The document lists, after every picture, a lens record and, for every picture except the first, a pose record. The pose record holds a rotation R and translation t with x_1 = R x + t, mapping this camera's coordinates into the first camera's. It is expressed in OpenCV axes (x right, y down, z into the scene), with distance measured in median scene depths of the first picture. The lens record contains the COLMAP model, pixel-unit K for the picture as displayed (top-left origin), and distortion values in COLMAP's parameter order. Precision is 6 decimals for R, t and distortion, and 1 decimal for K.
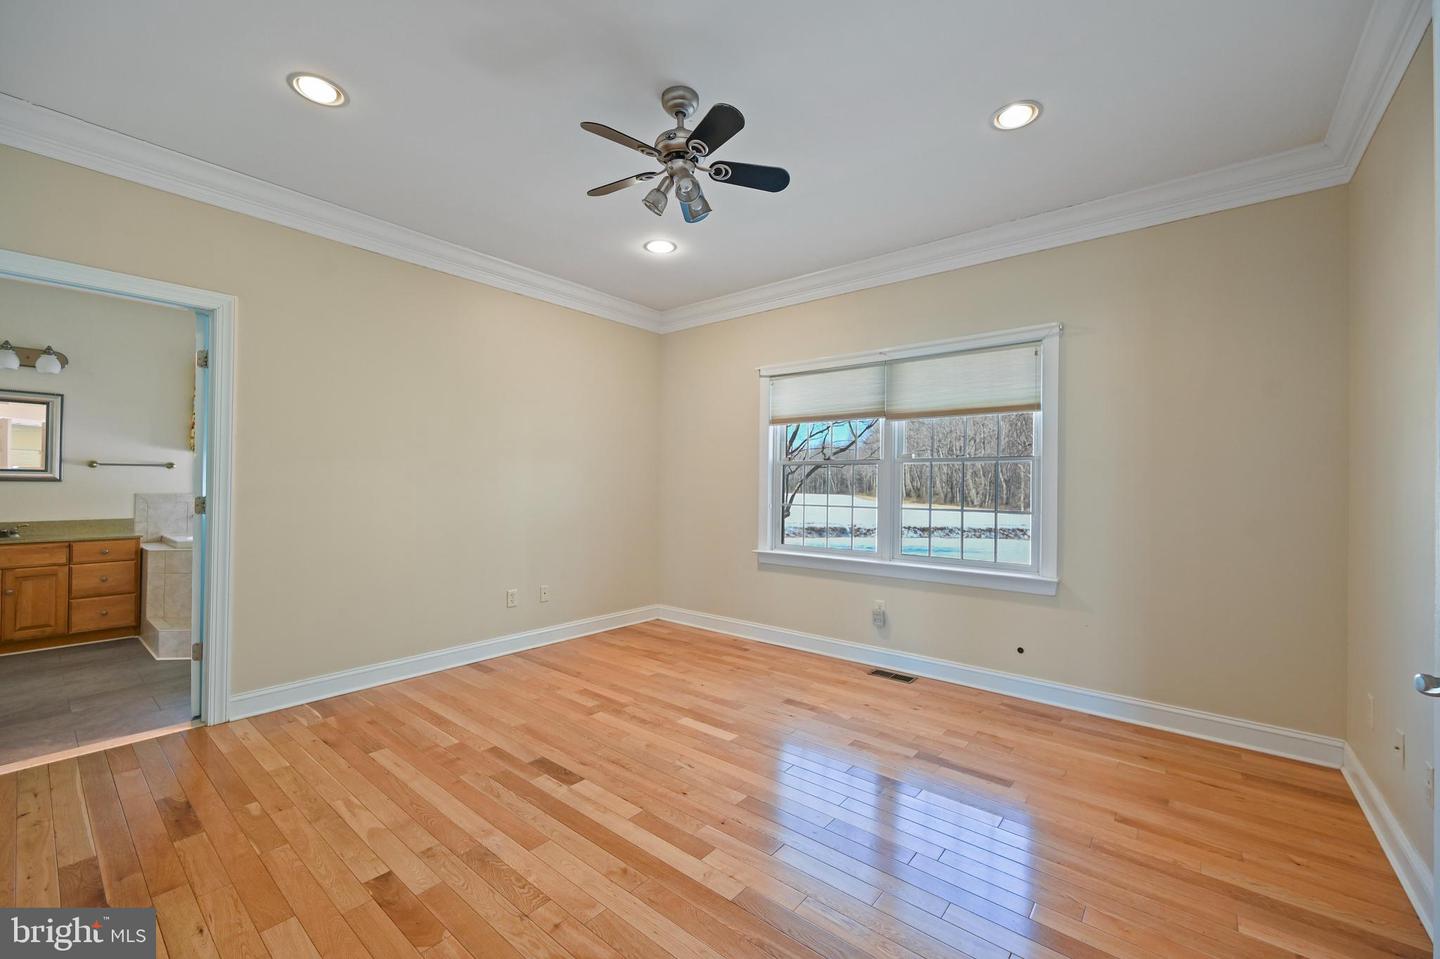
lens RADIAL K [[589.0, 0, 715.7], [0, 589.0, 480.3], [0, 0, 1]] dist [0.001043, 0.000216]
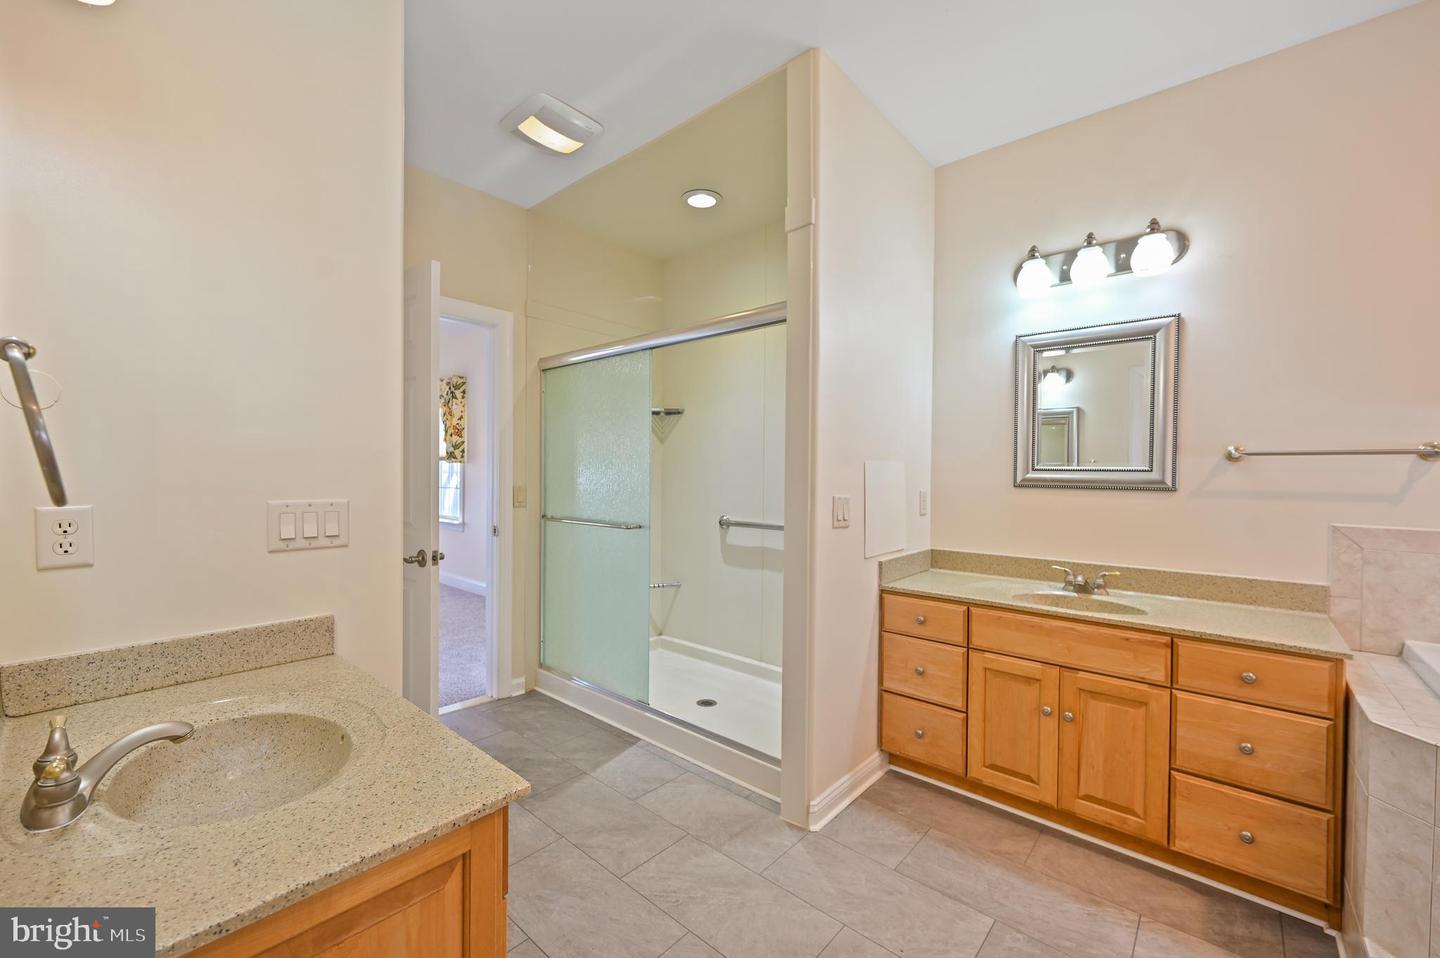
lens RADIAL K [[589.0, 0, 715.7], [0, 589.0, 479.8], [0, 0, 1]] dist [0.001043, 0.000216]
pose [[-0.028611, 0.000021, -0.999591, -0.644392], [-0.003658, 0.999993, 0.000126, -0.006404], [0.999584, 0.003660, -0.028611, 0.666185]]
